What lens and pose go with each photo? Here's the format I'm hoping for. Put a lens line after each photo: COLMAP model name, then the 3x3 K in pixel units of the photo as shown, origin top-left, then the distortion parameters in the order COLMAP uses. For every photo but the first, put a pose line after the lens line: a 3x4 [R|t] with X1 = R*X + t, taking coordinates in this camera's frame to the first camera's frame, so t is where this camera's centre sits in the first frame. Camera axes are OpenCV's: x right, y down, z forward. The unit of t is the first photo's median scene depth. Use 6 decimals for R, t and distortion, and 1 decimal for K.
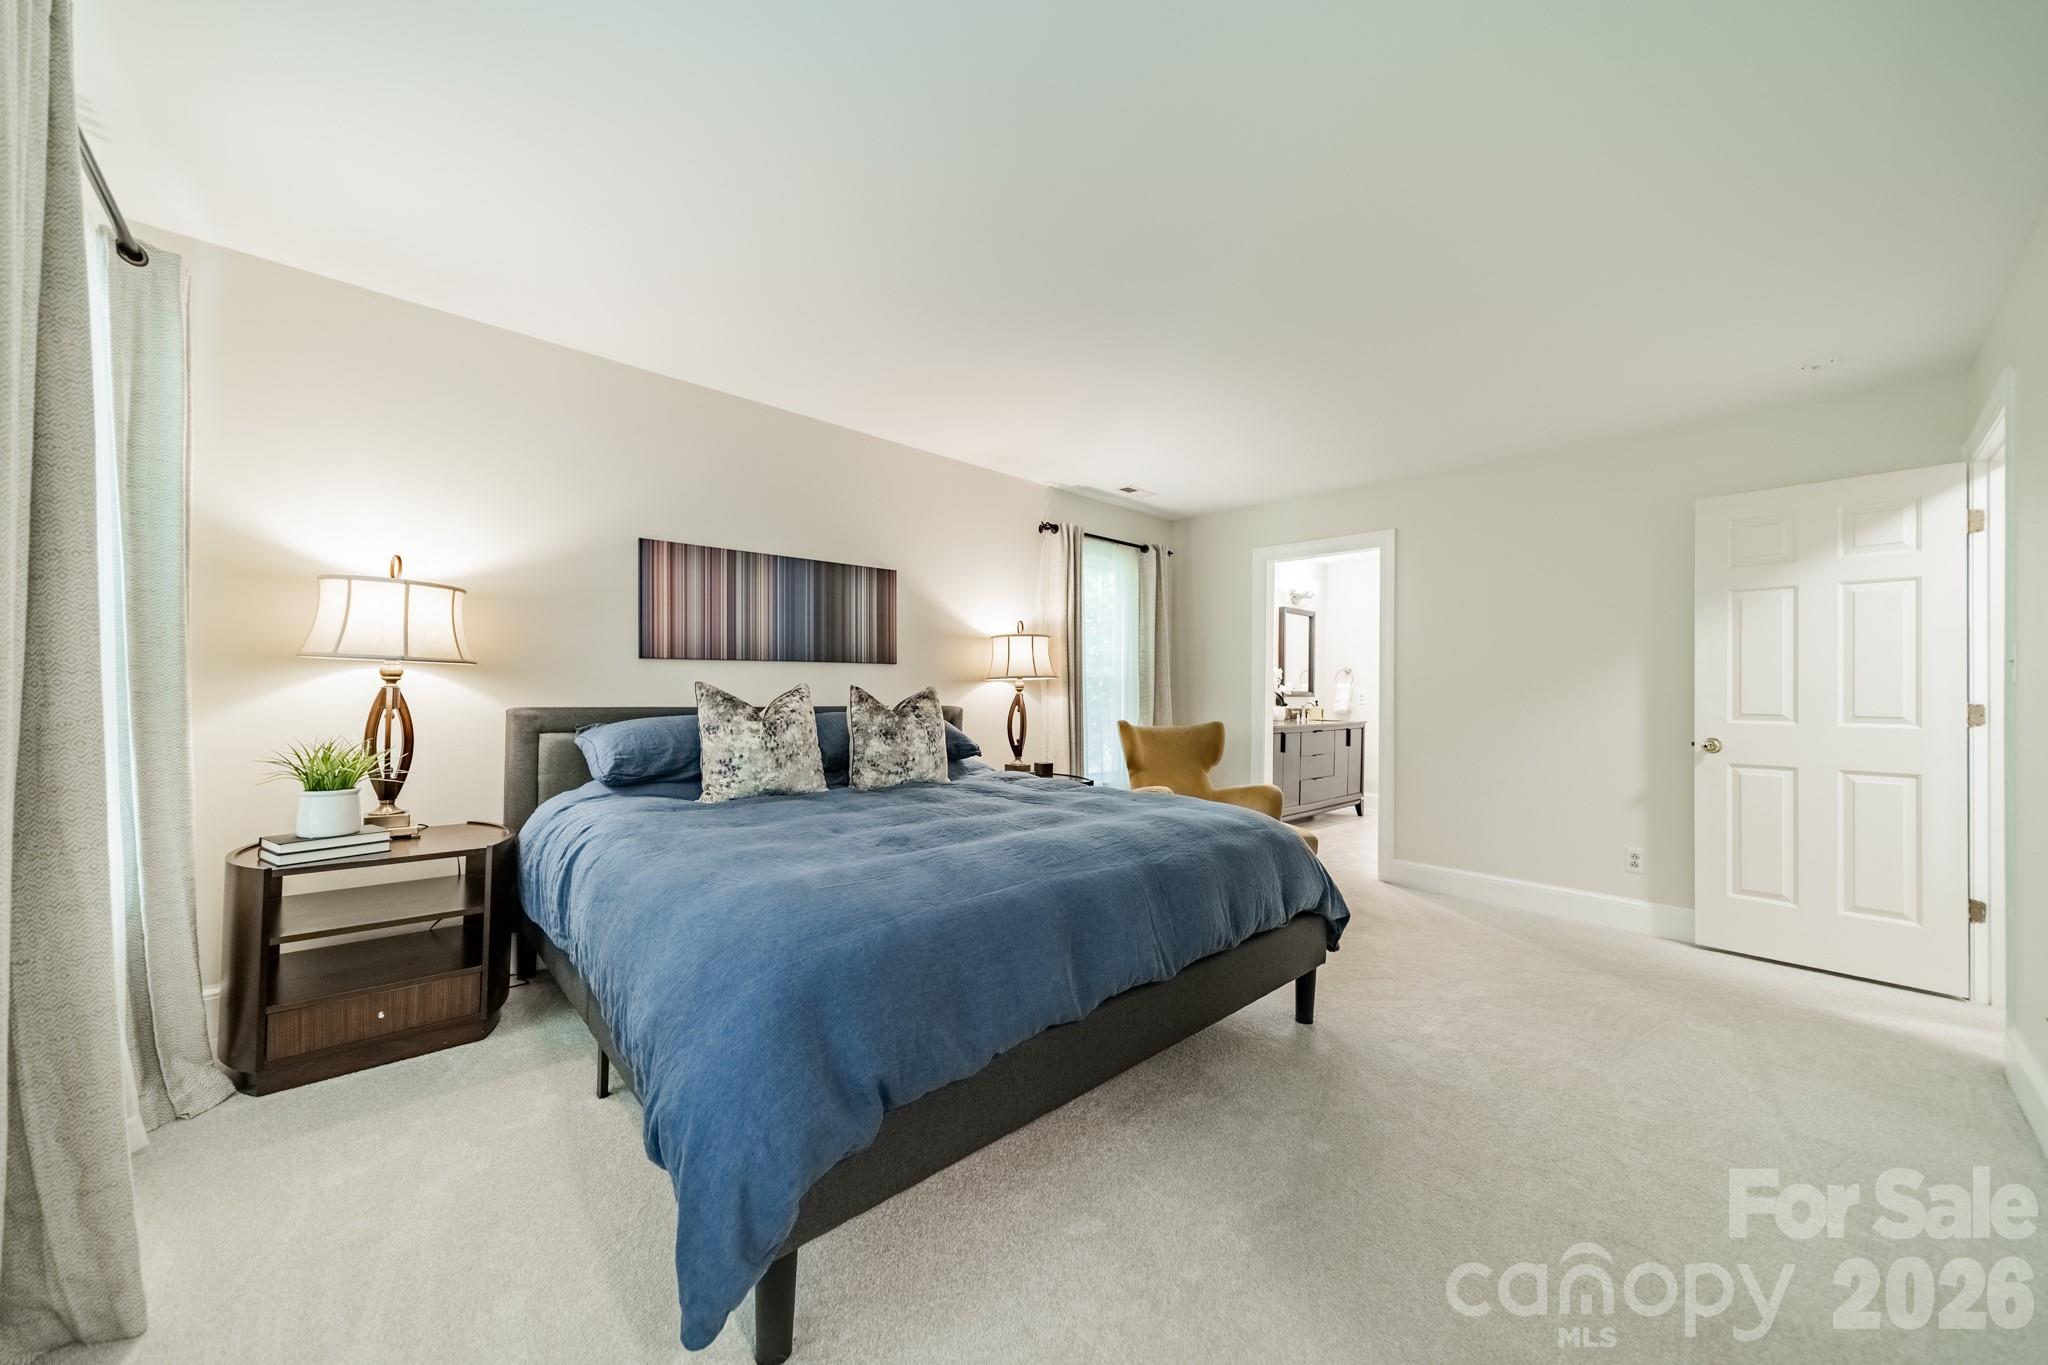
lens RADIAL K [[732.5, 0, 1026.1], [0, 732.5, 687.4], [0, 0, 1]] dist [0.007768, -0.000173]
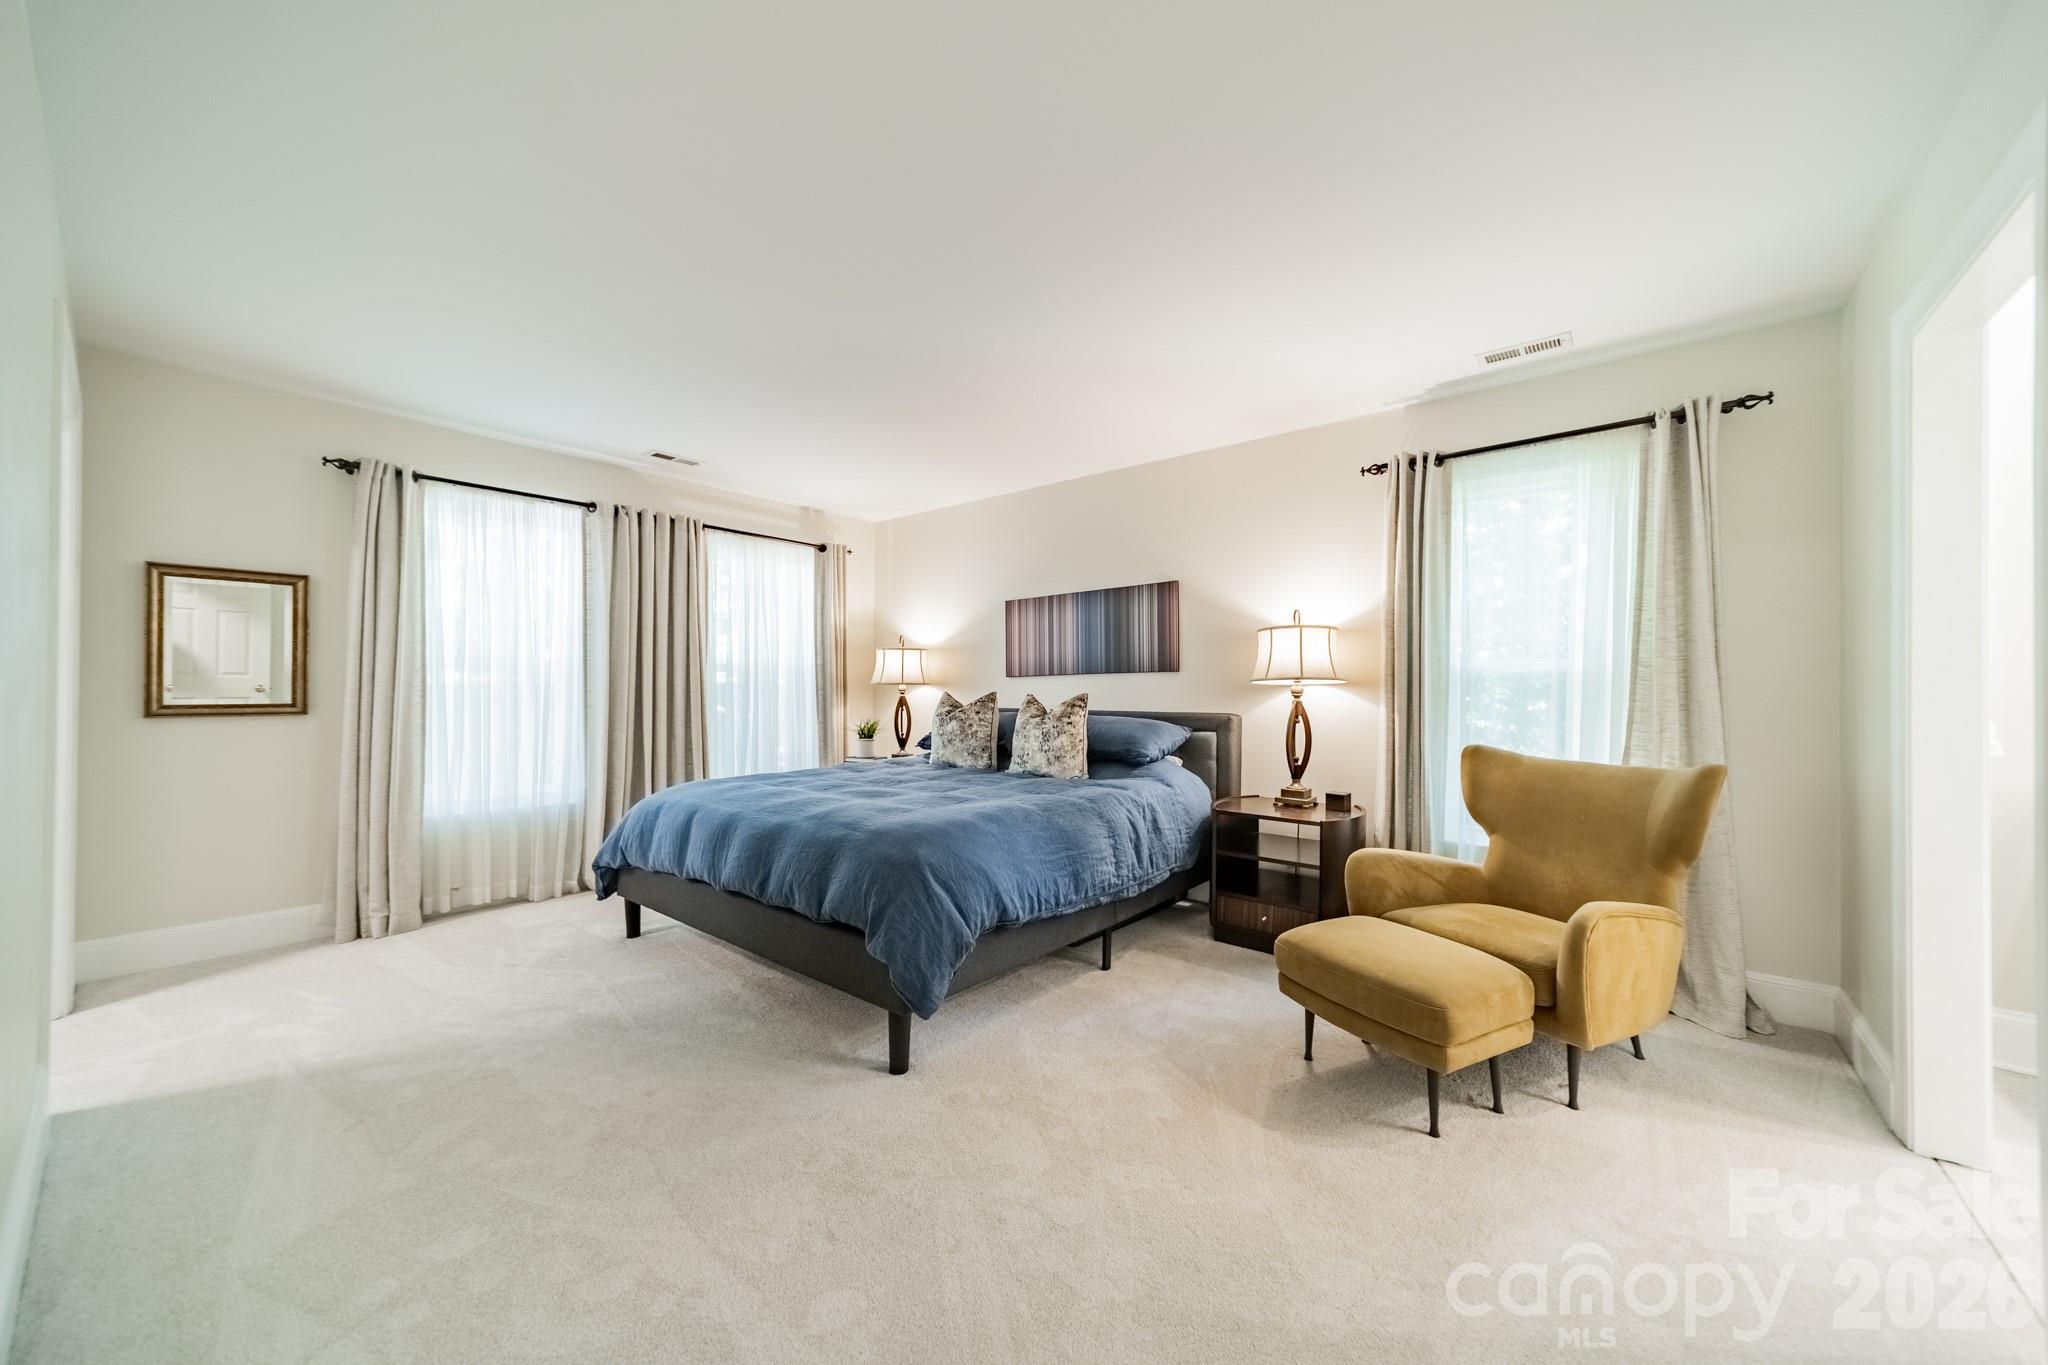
lens RADIAL K [[732.5, 0, 1034.8], [0, 732.5, 694.7], [0, 0, 1]] dist [0.007768, -0.000173]
pose [[0.135898, -0.008325, -0.990688, 0.880593], [0.001684, 0.999965, -0.008172, 0.009332], [0.990721, -0.000558, 0.135908, 0.720246]]
